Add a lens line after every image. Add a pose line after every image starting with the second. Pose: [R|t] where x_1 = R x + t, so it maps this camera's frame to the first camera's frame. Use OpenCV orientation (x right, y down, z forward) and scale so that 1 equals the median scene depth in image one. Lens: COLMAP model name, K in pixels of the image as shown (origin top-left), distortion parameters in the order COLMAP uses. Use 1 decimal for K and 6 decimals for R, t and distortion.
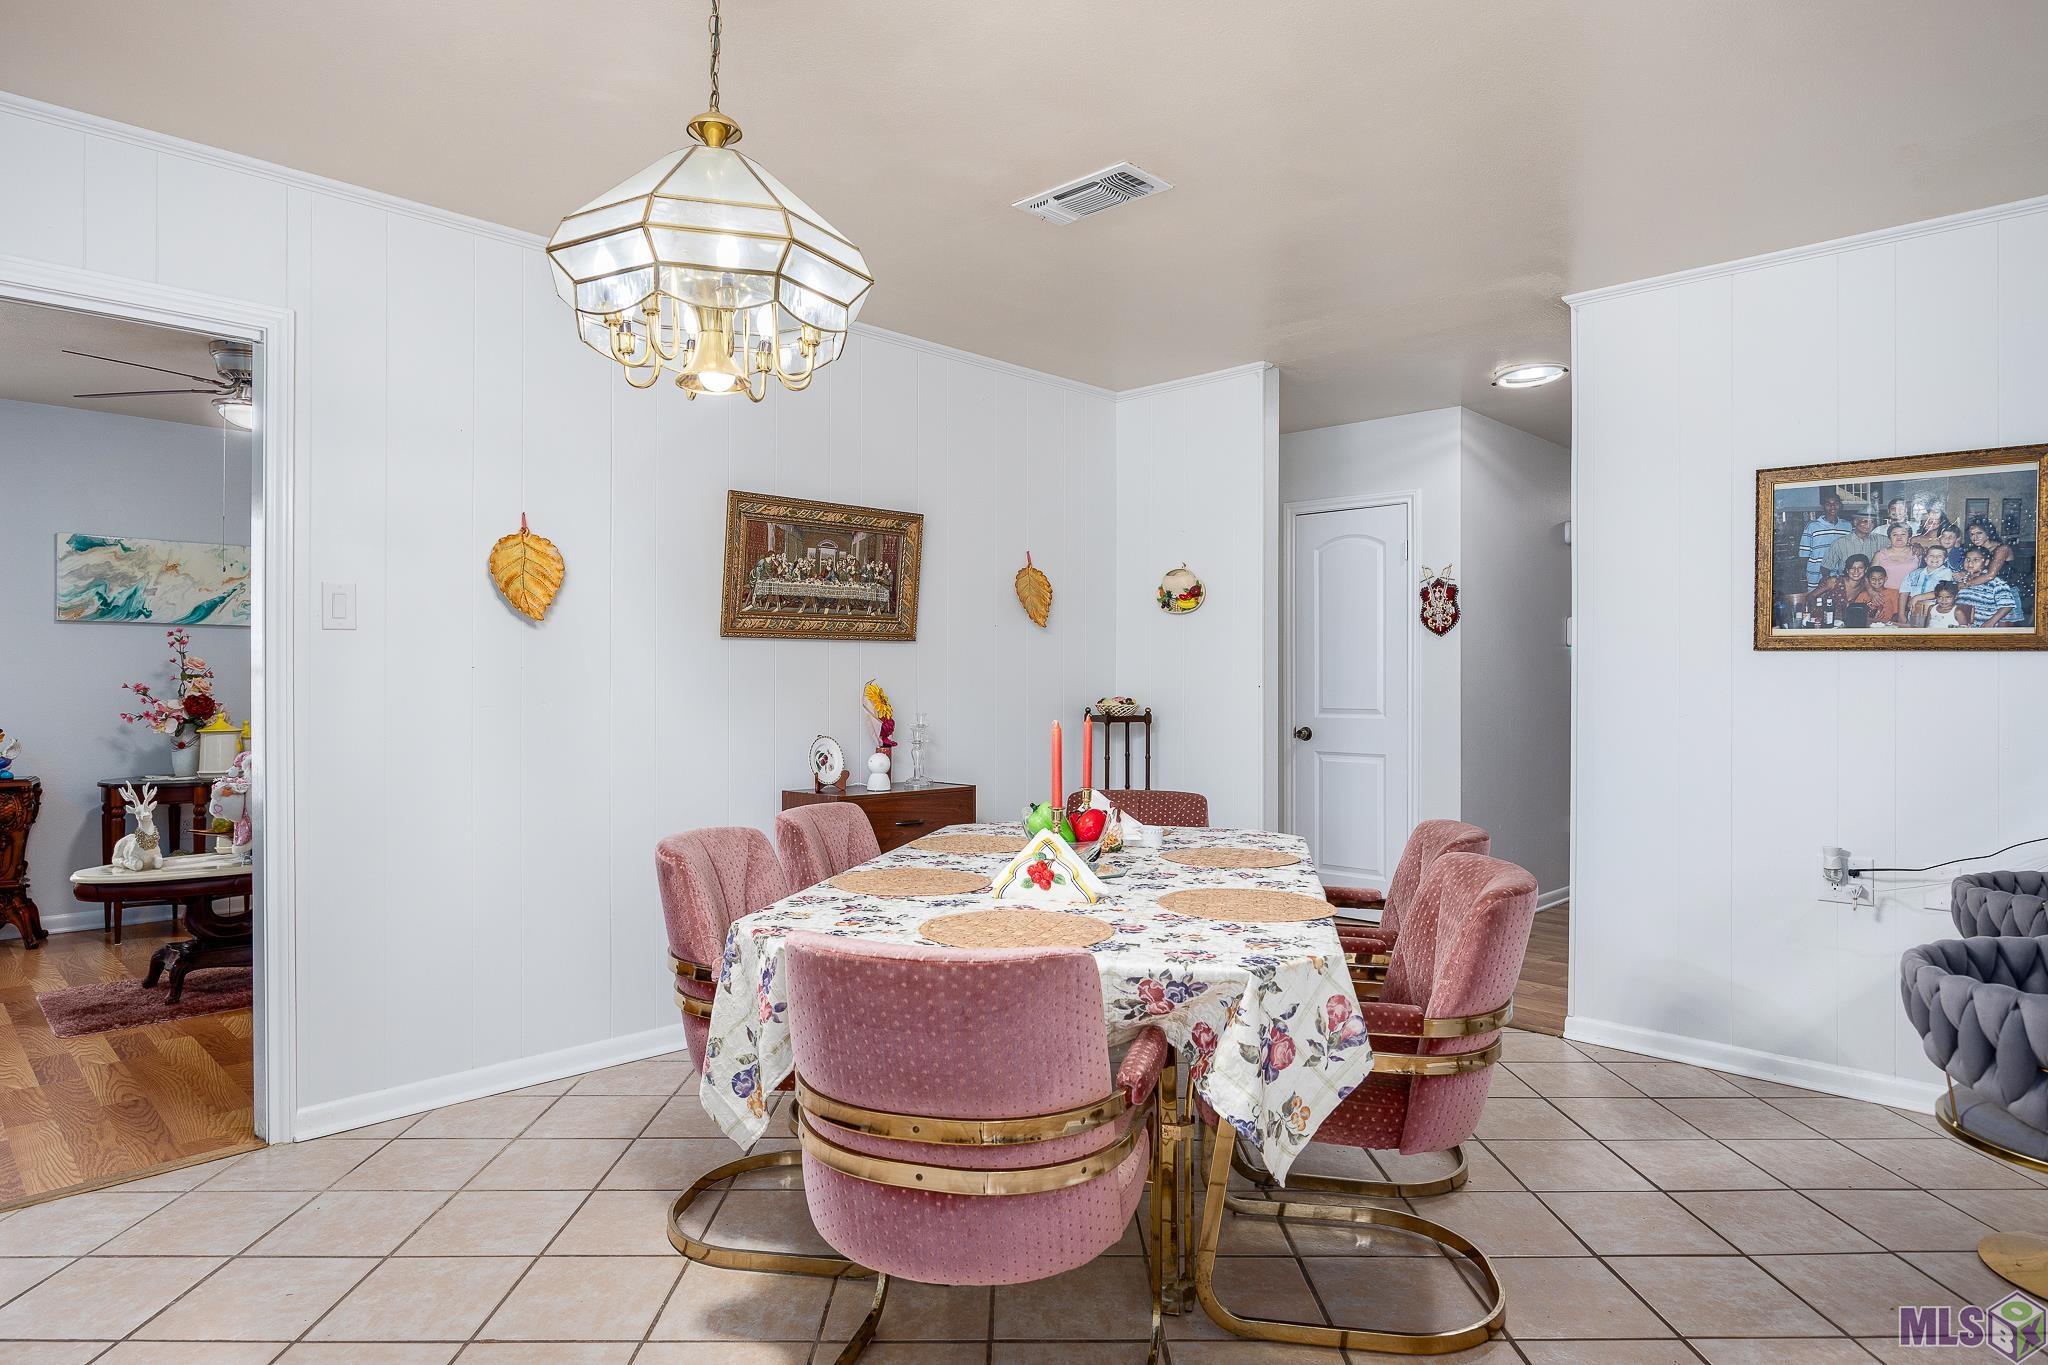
lens RADIAL K [[1194.7, 0, 1025.2], [0, 1194.7, 676.8], [0, 0, 1]] dist [-0.005342, -0.001147]
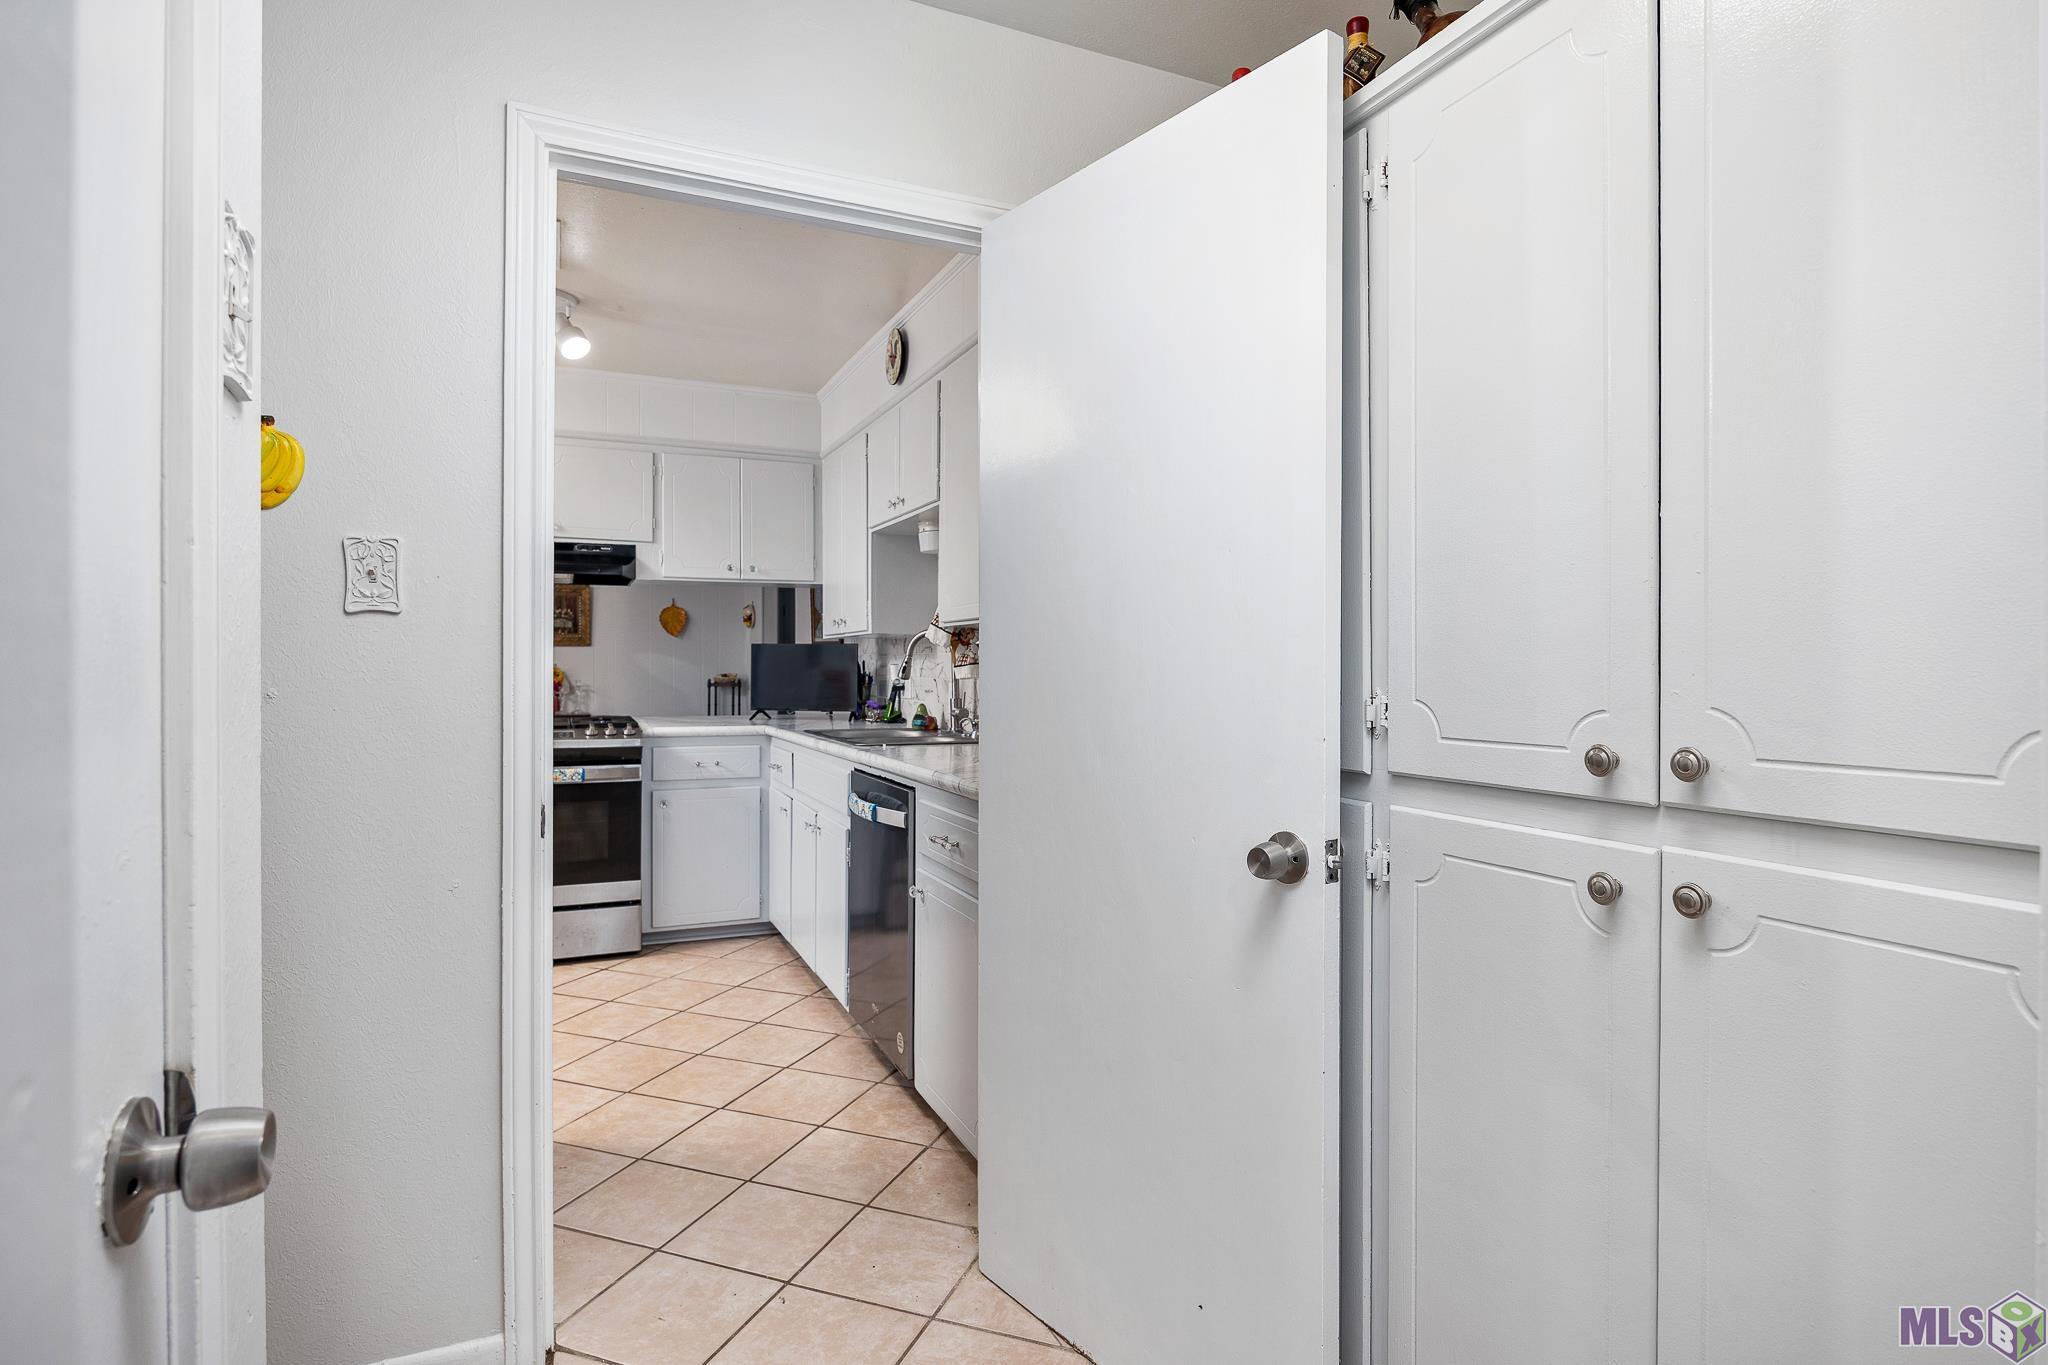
lens RADIAL K [[1045.8, 0, 1024.3], [0, 1045.8, 693.4], [0, 0, 1]] dist [-0.007427, -0.001324]
pose [[0.934259, 0.009541, -0.356468, 1.715190], [0.000440, 0.999610, 0.027910, 0.003290], [0.356595, -0.026232, 0.933891, -0.580149]]
